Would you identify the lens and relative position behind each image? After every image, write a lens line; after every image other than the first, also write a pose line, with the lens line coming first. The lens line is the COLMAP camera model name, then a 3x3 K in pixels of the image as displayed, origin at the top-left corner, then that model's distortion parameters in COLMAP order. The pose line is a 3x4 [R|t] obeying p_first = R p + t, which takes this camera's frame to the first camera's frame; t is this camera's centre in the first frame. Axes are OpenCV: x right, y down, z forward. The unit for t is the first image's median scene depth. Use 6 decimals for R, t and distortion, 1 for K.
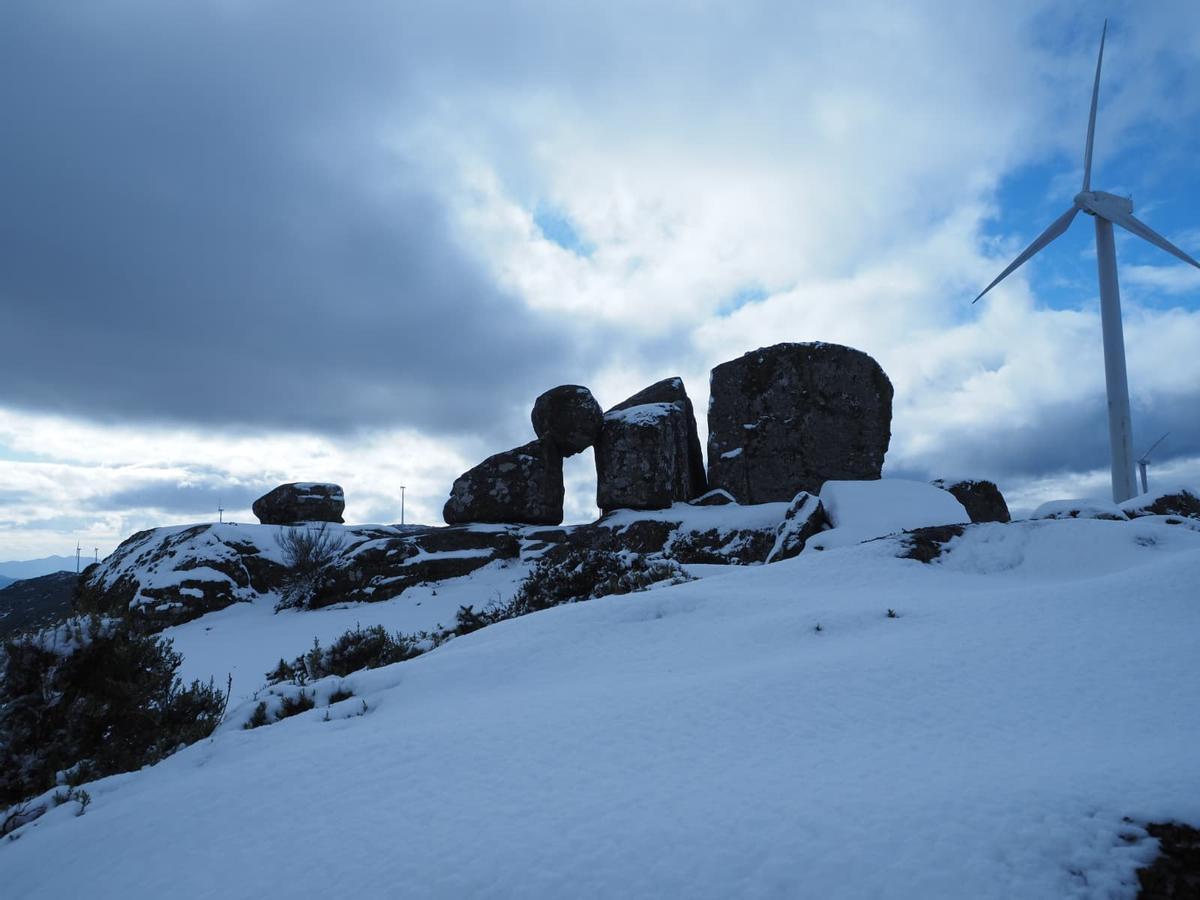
lens RADIAL K [[863.2, 0, 595.2], [0, 863.2, 444.9], [0, 0, 1]] dist [-0.023875, 0.007969]
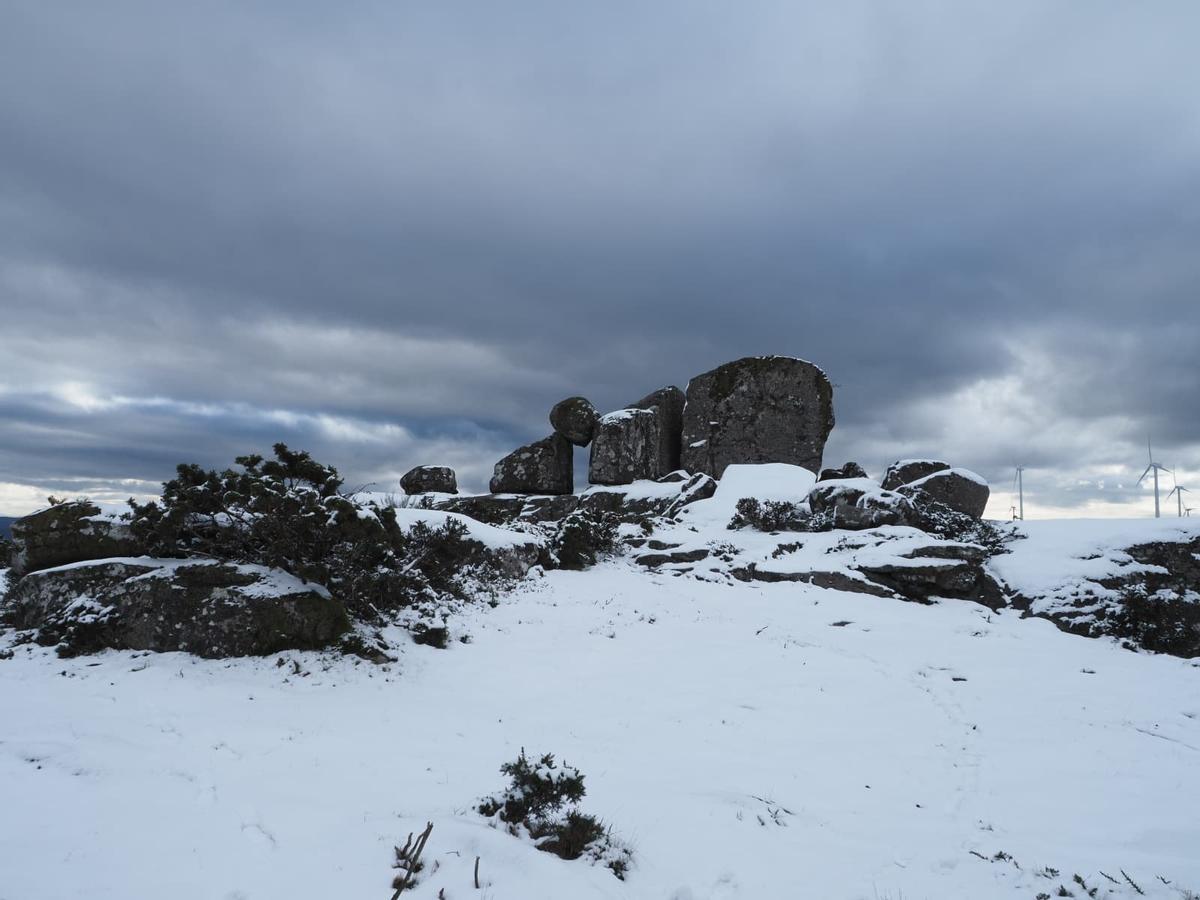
lens RADIAL K [[863.2, 0, 604.7], [0, 863.2, 450.4], [0, 0, 1]] dist [-0.023875, 0.007969]
pose [[0.949466, -0.009125, -0.313738, 0.490223], [0.019411, 0.999371, 0.029679, -0.024625], [0.313270, -0.034270, 0.949046, -0.358359]]
